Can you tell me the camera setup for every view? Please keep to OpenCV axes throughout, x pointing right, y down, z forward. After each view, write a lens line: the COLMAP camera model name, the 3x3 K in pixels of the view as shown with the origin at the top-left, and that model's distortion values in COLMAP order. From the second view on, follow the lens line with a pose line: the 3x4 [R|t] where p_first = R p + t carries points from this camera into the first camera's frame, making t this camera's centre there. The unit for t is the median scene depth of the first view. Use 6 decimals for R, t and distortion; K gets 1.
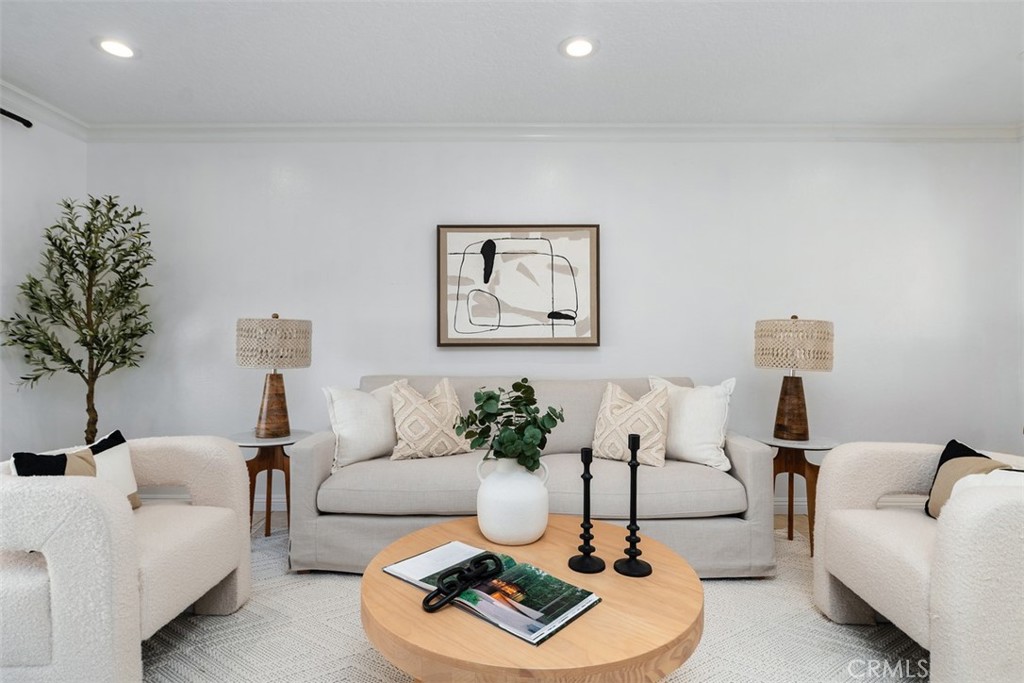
lens RADIAL K [[526.5, 0, 512.0], [0, 526.5, 341.5], [0, 0, 1]] dist [-0.000665, 0.000147]
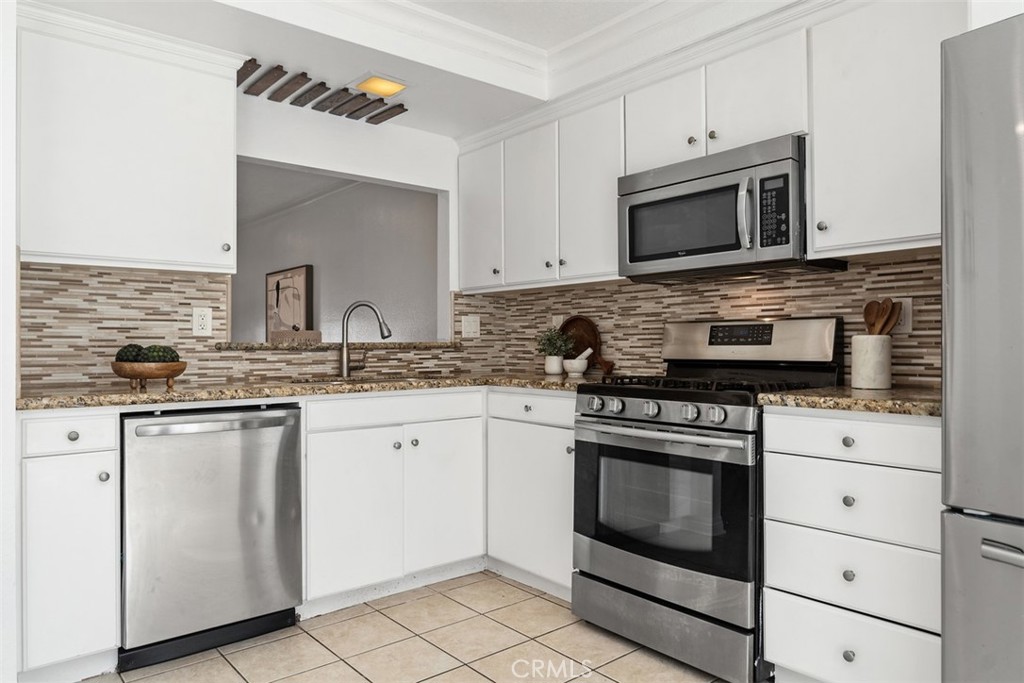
lens RADIAL K [[674.6, 0, 512.0], [0, 674.6, 341.5], [0, 0, 1]] dist [-0.006461, -0.001443]
pose [[0.658912, -0.003306, -0.752213, 1.923185], [0.001952, 0.999994, -0.002684, -0.005059], [0.752218, 0.000300, 0.658914, 0.205819]]
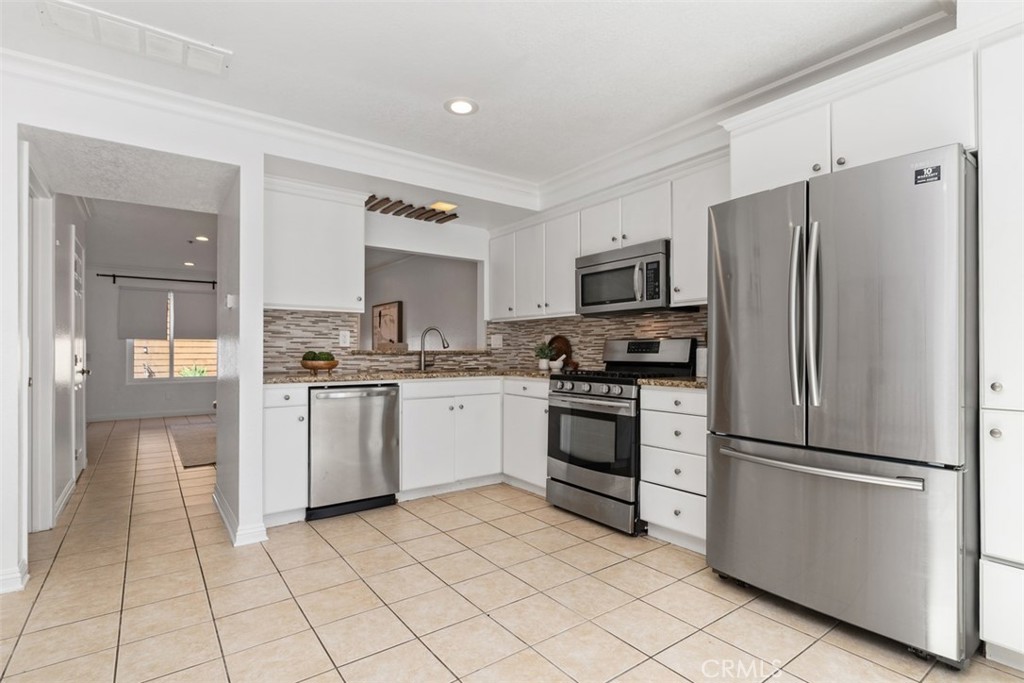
lens RADIAL K [[492.9, 0, 509.9], [0, 492.9, 351.5], [0, 0, 1]] dist [0.001012, 0.000039]
pose [[0.608508, 0.002630, -0.793544, 2.151233], [-0.002782, 0.999995, 0.001181, -0.006375], [0.793543, 0.001489, 0.608512, 0.084283]]
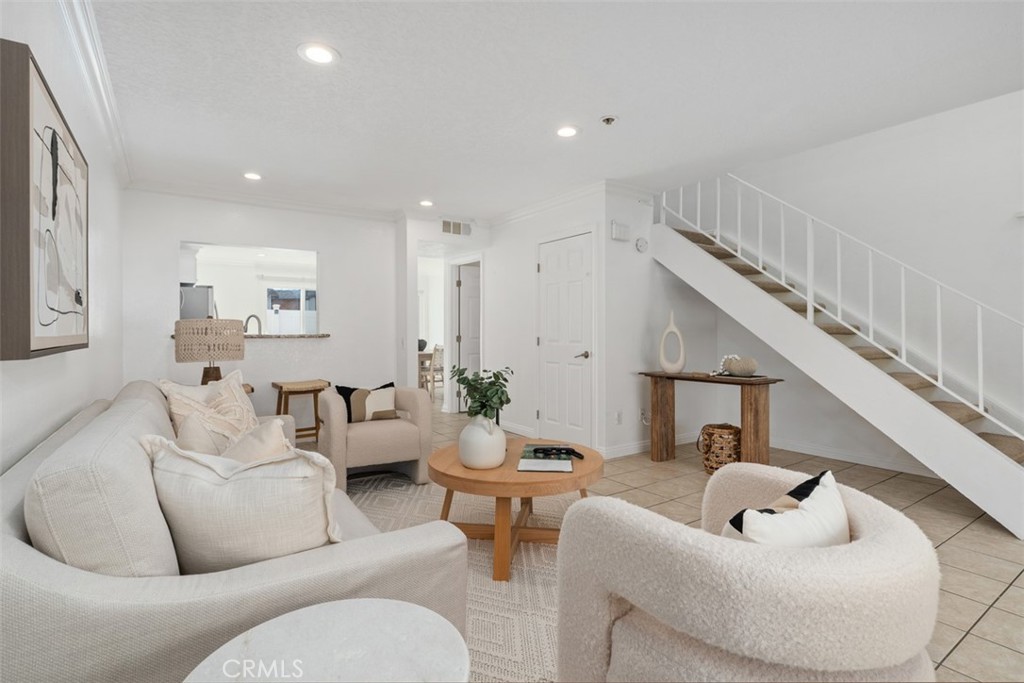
lens RADIAL K [[482.6, 0, 514.5], [0, 482.6, 333.0], [0, 0, 1]] dist [-0.001741, -0.000149]
pose [[-0.584636, 0.001565, 0.811294, -0.640361], [0.001754, 0.999998, -0.000665, -0.007446], [-0.811294, 0.001035, -0.584638, 0.920178]]
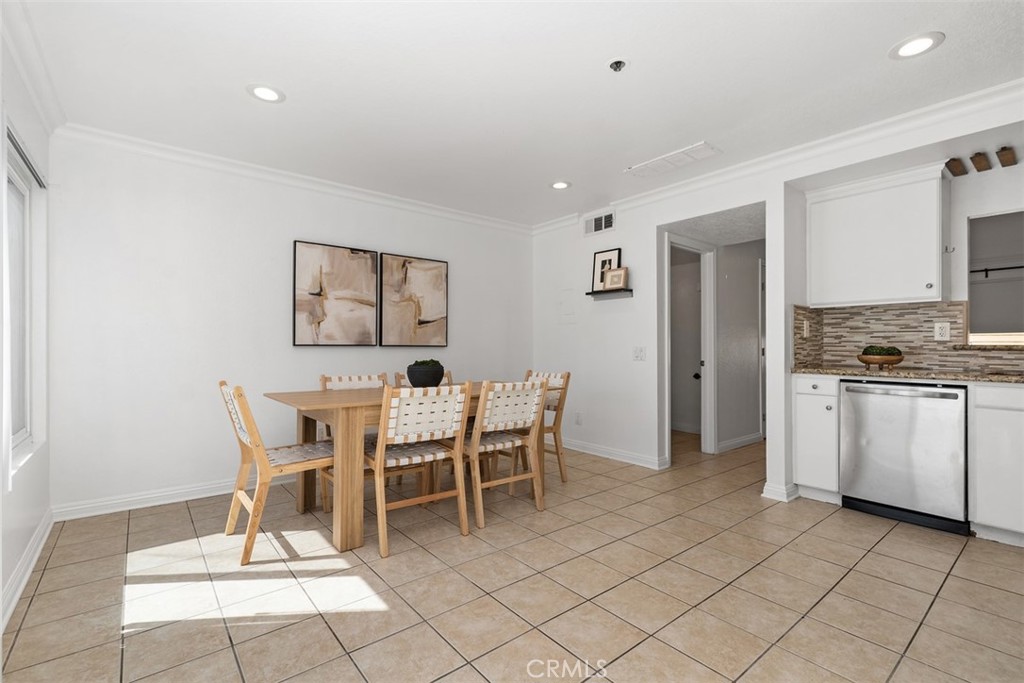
lens RADIAL K [[457.6, 0, 511.9], [0, 457.6, 344.0], [0, 0, 1]] dist [0.002440, 0.000094]
pose [[-0.762761, -0.003669, -0.646670, 2.273110], [-0.003098, 0.999993, -0.002019, -0.003847], [0.646673, 0.000463, -0.762767, 0.630208]]
